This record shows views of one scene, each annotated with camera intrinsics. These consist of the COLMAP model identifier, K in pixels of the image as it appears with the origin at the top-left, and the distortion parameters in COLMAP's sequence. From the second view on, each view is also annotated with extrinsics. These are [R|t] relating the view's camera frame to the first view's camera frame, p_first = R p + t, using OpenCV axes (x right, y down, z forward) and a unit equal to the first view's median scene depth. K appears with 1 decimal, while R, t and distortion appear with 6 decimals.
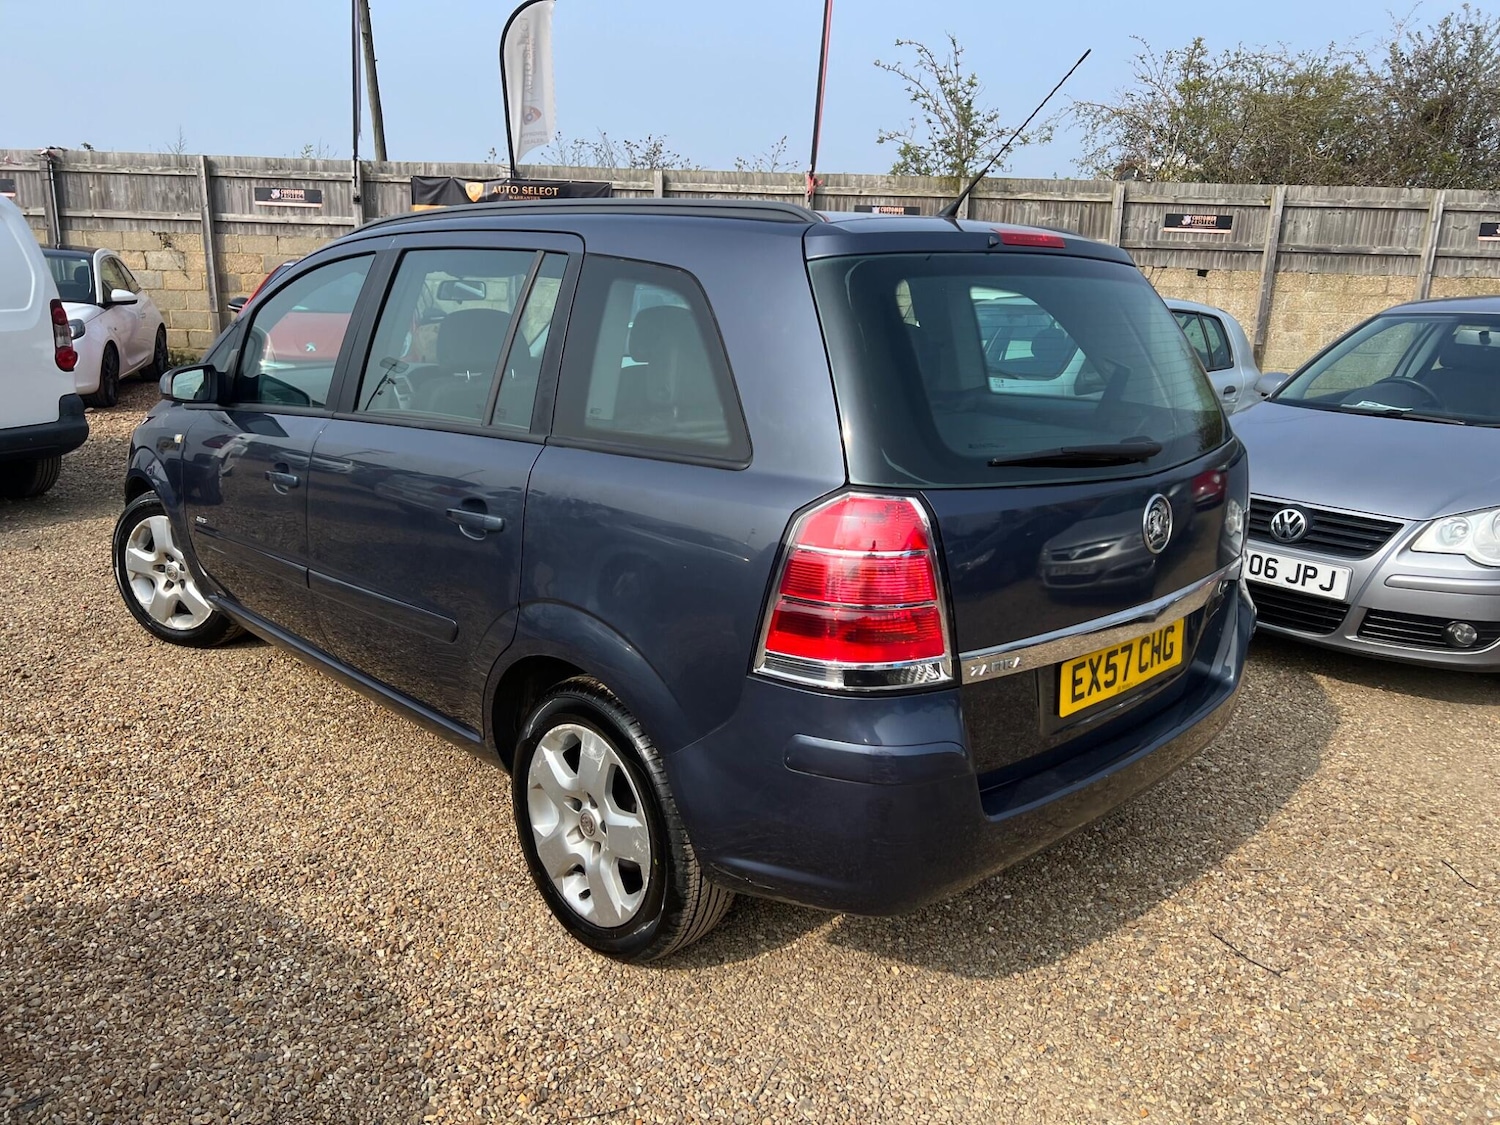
lens RADIAL K [[1054.5, 0, 756.1], [0, 1054.5, 563.4], [0, 0, 1]] dist [0.054226, -0.048972]
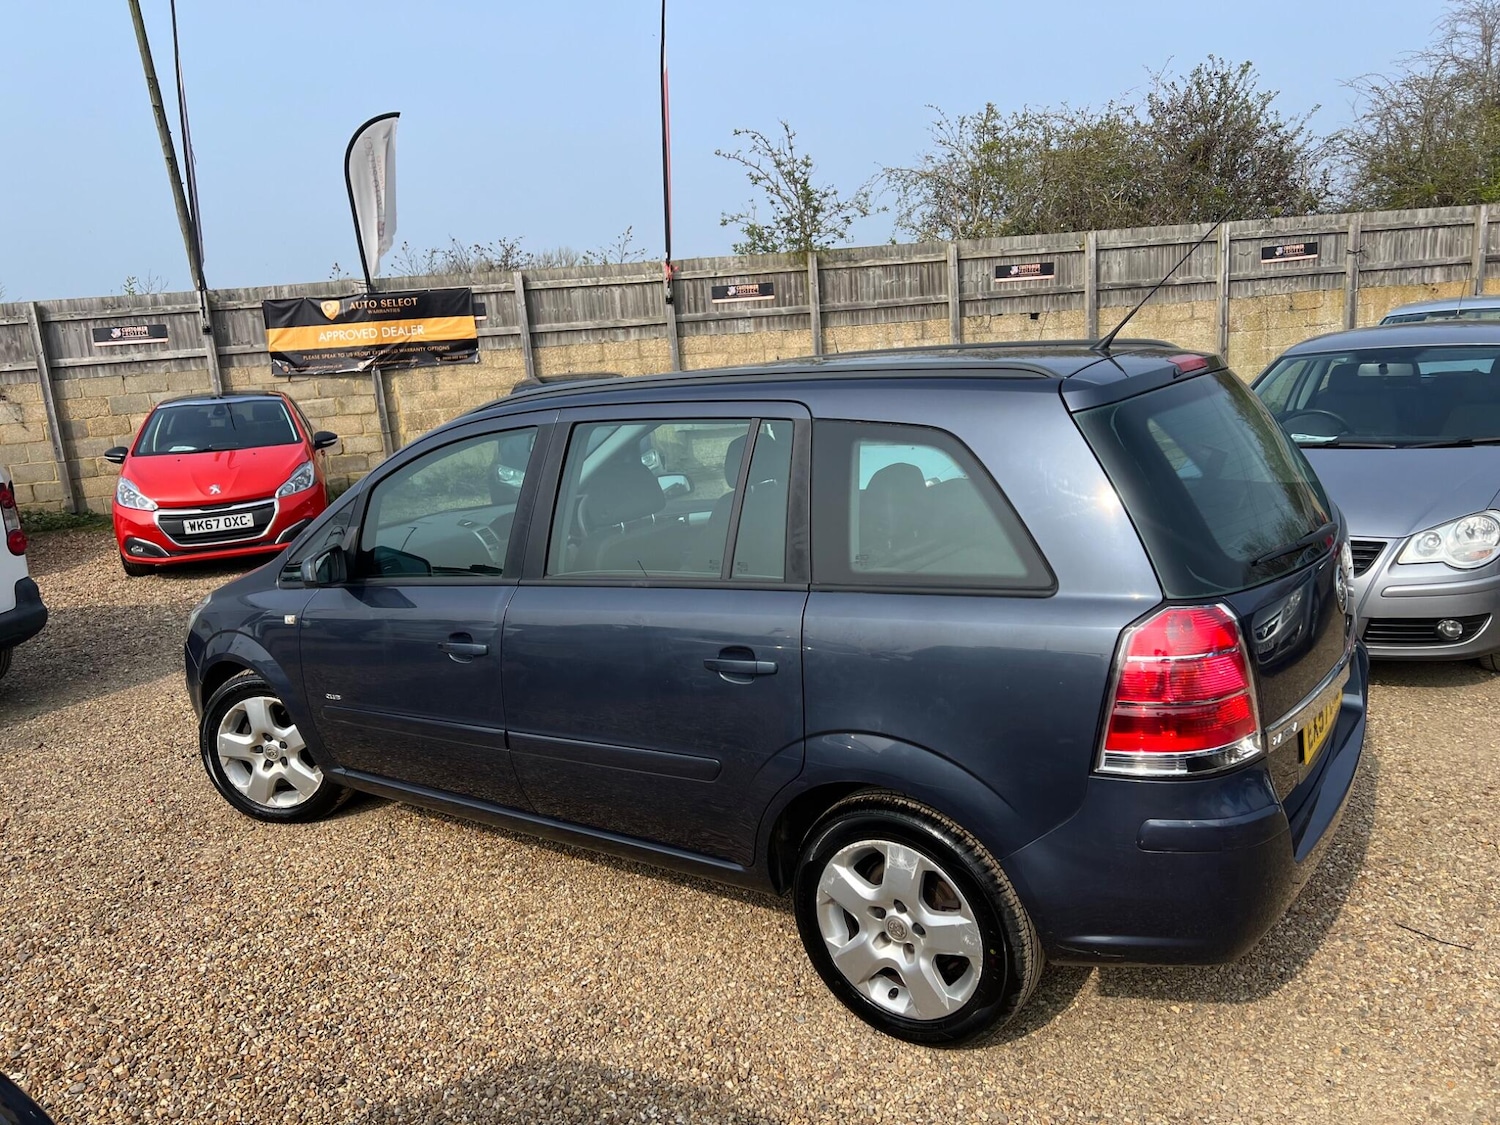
lens RADIAL K [[1054.5, 0, 743.8], [0, 1054.5, 571.8], [0, 0, 1]] dist [0.054226, -0.048972]
pose [[0.980371, -0.135775, 0.142962, -0.345305], [0.142822, 0.988932, -0.040193, -0.080322], [-0.135923, 0.059822, 0.988912, -0.073464]]
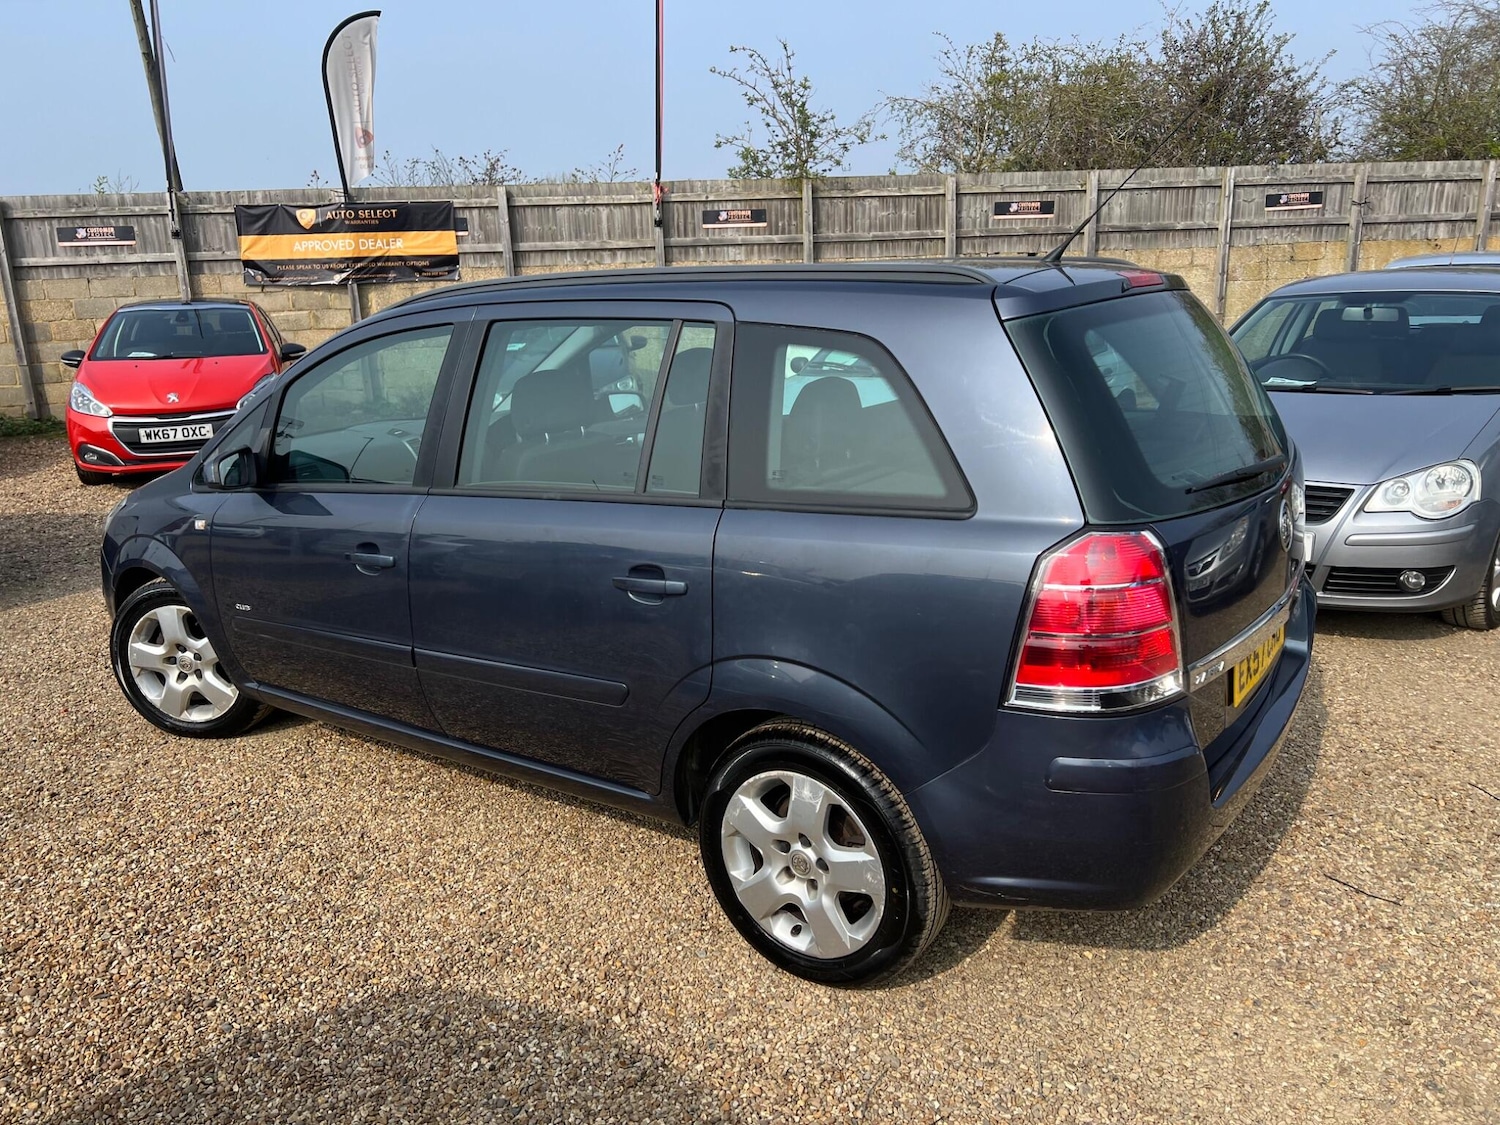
lens RADIAL K [[1054.5, 0, 754.1], [0, 1054.5, 566.4], [0, 0, 1]] dist [0.054226, -0.048972]
pose [[0.982475, -0.107921, 0.151974, -0.271555], [0.107062, 0.994156, 0.013852, -0.053877], [-0.152581, 0.002662, 0.988287, -0.023931]]
